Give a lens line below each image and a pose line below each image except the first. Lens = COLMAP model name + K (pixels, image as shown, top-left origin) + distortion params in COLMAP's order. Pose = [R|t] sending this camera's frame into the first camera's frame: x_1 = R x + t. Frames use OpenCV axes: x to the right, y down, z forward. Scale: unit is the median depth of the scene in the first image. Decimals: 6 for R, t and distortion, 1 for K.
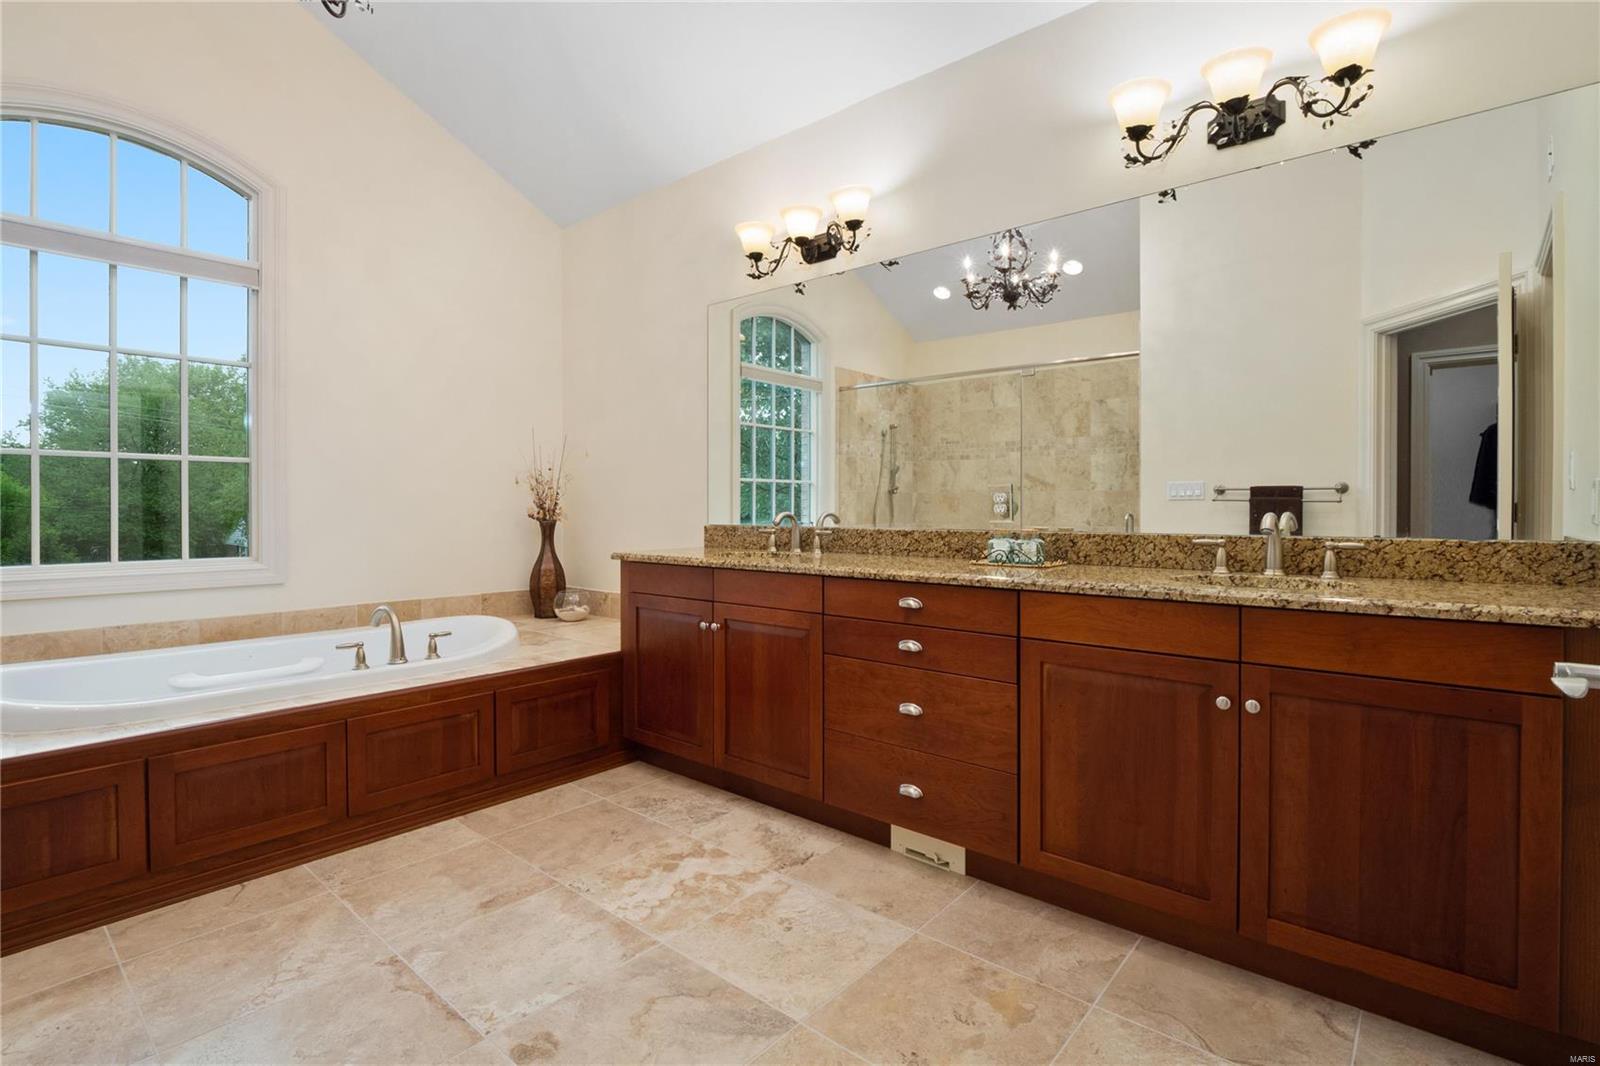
lens RADIAL K [[772.6, 0, 808.2], [0, 772.6, 520.3], [0, 0, 1]] dist [-0.005881, -0.002052]
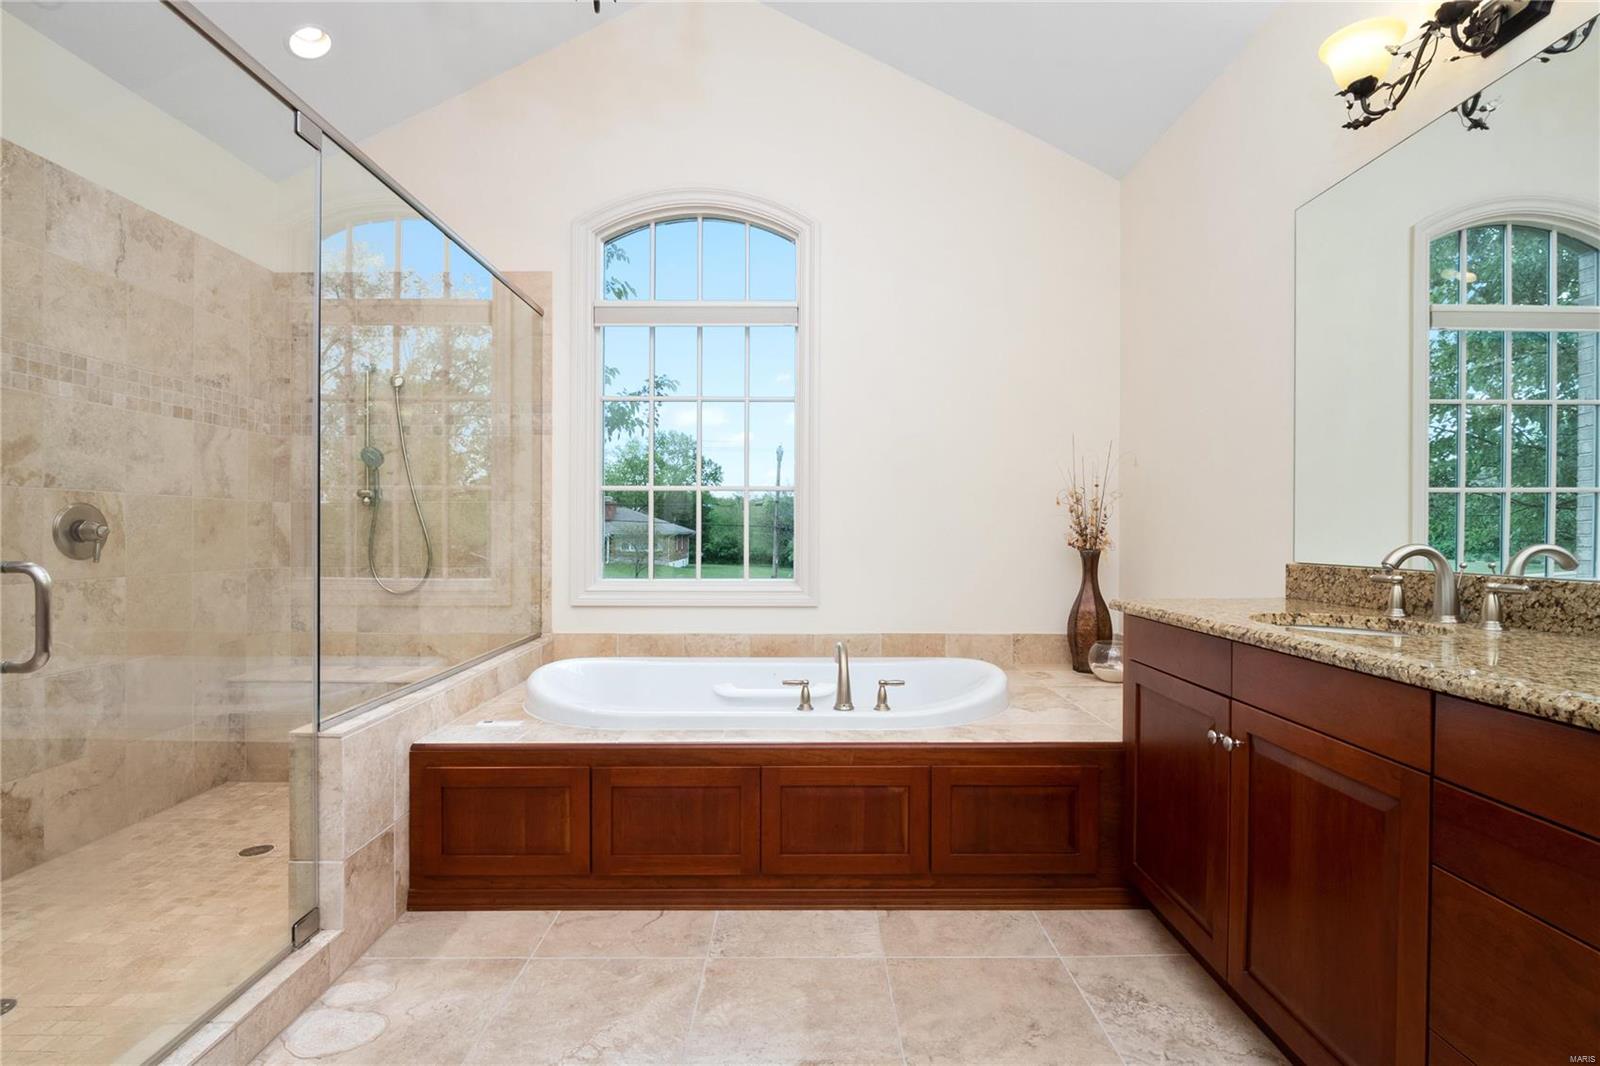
lens RADIAL K [[772.6, 0, 792.7], [0, 772.6, 538.7], [0, 0, 1]] dist [-0.005881, -0.002052]
pose [[0.649362, 0.008289, -0.760434, 0.093034], [-0.013377, 0.999910, -0.000524, -0.008829], [0.760361, 0.010513, 0.649415, 0.337743]]
